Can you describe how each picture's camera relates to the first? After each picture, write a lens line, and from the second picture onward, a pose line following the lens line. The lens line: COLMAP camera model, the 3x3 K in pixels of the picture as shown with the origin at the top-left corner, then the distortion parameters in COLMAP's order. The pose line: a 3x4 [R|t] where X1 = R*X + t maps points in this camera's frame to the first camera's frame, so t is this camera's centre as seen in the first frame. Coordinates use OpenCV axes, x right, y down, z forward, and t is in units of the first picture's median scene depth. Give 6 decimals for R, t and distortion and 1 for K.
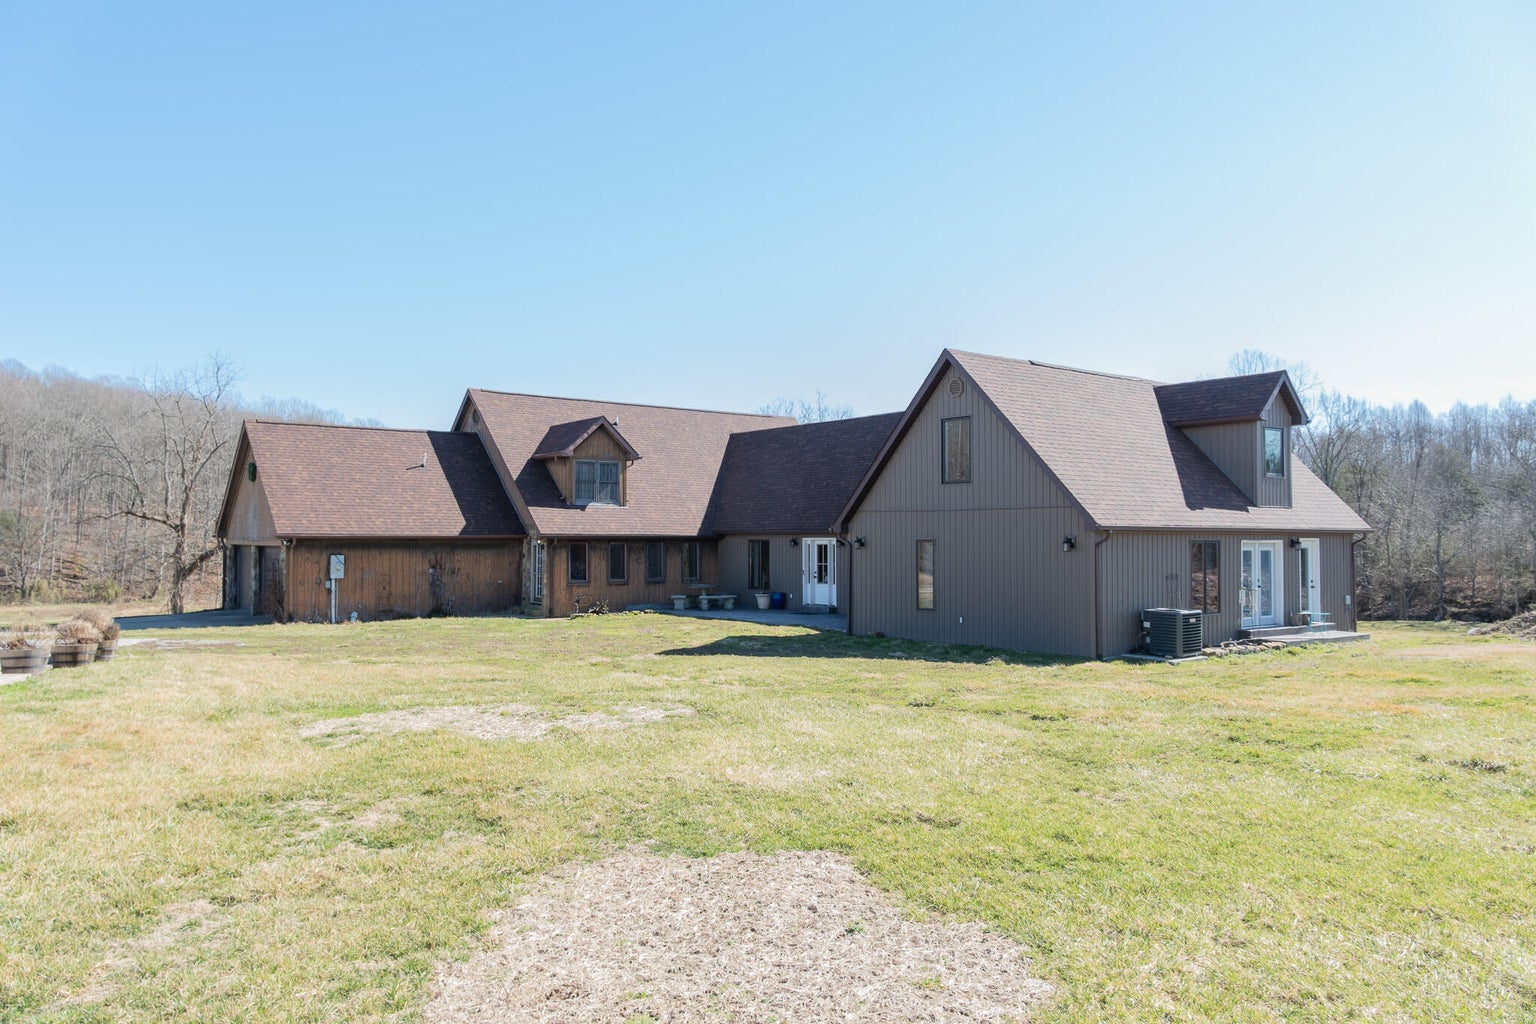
lens RADIAL K [[1116.2, 0, 768.0], [0, 1116.2, 512.0], [0, 0, 1]] dist [-0.010729, -0.000943]
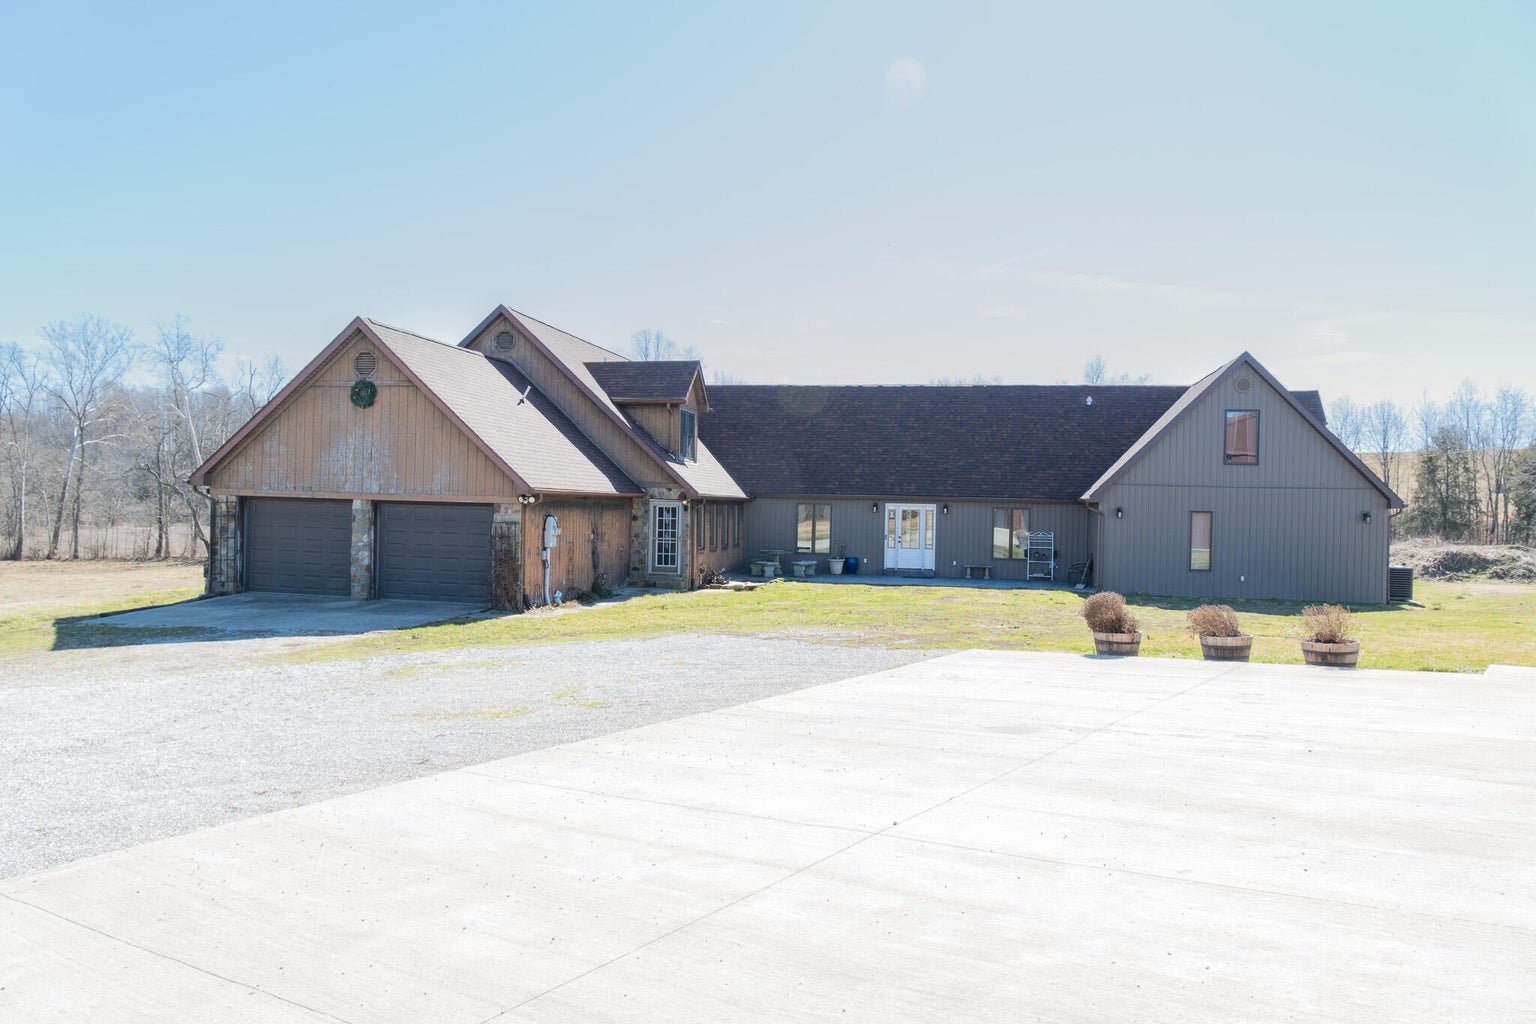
lens RADIAL K [[1116.2, 0, 768.0], [0, 1116.2, 512.0], [0, 0, 1]] dist [-0.010729, -0.000943]
pose [[0.739176, 0.013173, 0.673384, -0.742039], [-0.037089, 0.999088, 0.021168, 0.014055], [-0.672491, -0.040622, 0.738990, 0.330323]]
